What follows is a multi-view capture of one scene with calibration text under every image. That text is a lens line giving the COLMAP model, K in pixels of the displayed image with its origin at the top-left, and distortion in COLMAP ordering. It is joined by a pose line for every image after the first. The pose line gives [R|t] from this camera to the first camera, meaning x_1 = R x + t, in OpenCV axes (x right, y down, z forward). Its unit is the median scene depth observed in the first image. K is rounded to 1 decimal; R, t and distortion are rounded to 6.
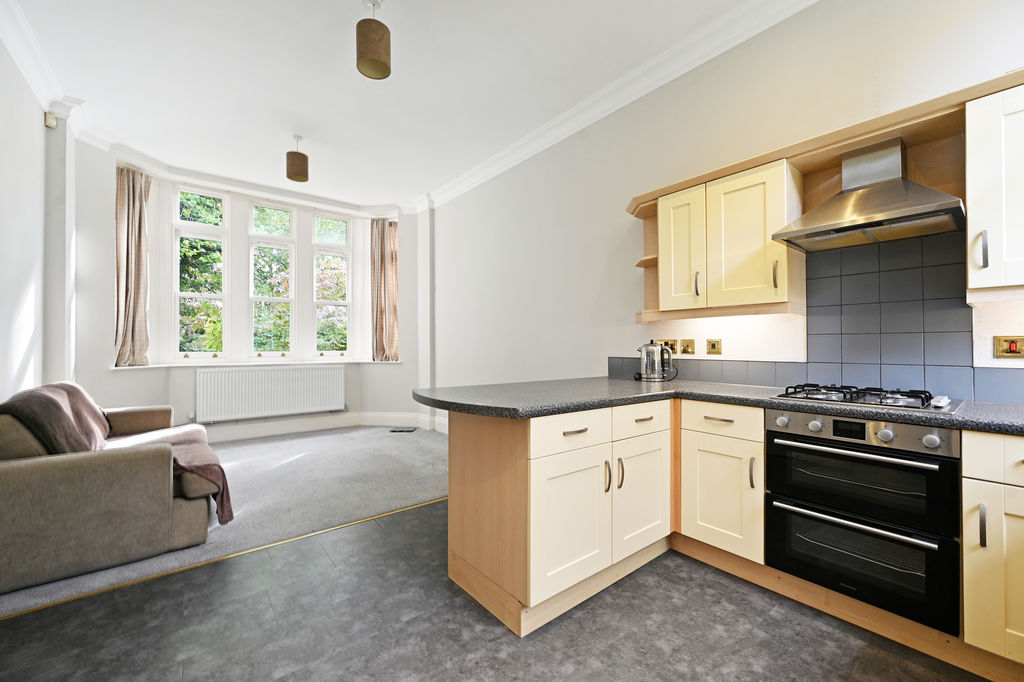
lens RADIAL K [[405.3, 0, 512.0], [0, 405.3, 340.8], [0, 0, 1]] dist [-0.008088, 0.000810]
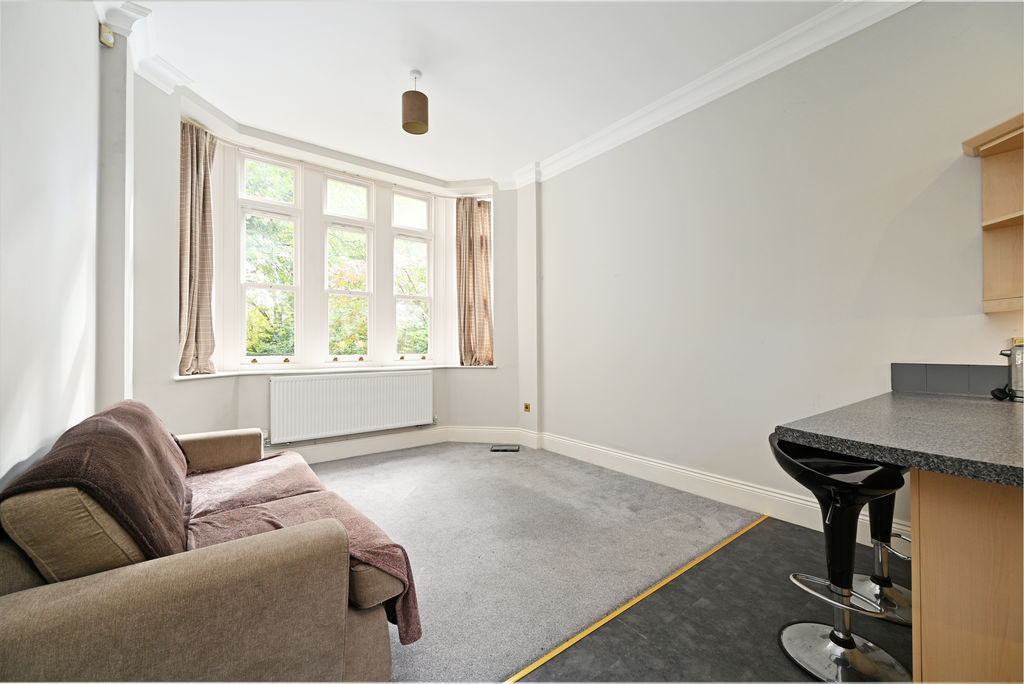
lens RADIAL K [[405.3, 0, 513.4], [0, 405.3, 342.7], [0, 0, 1]] dist [-0.008088, 0.000810]
pose [[0.999658, -0.002287, -0.026060, -0.286303], [0.002331, 0.999996, 0.001686, 0.001447], [0.026056, -0.001746, 0.999659, 0.212017]]
